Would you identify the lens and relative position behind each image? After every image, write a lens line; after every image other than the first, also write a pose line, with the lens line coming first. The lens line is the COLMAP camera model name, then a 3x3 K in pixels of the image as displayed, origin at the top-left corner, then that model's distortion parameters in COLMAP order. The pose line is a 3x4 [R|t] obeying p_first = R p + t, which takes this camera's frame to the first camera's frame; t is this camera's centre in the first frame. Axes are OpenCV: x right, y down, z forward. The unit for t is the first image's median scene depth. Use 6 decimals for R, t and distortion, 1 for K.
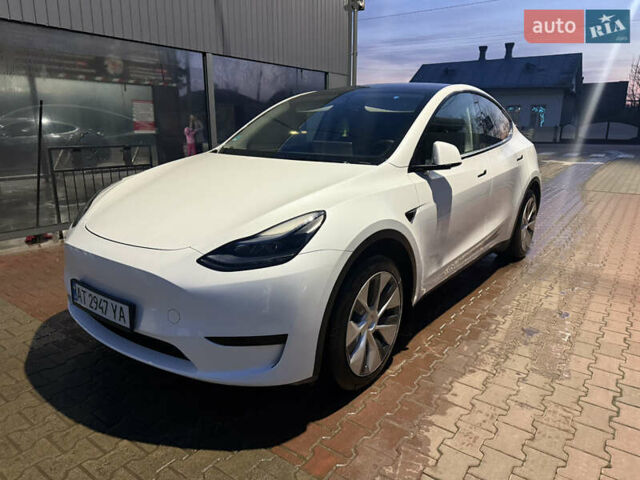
lens RADIAL K [[449.7, 0, 320.0], [0, 449.7, 240.0], [0, 0, 1]] dist [0.004321, 0.003196]
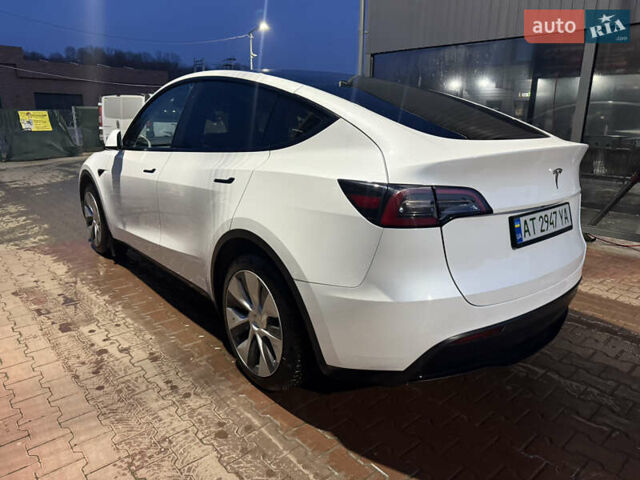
lens RADIAL K [[449.7, 0, 320.0], [0, 449.7, 240.0], [0, 0, 1]] dist [0.004321, 0.003196]
pose [[-0.212833, 0.244503, -0.946002, 1.248305], [-0.266848, 0.916833, 0.297000, -0.401007], [0.939944, 0.315650, -0.129887, 1.545760]]
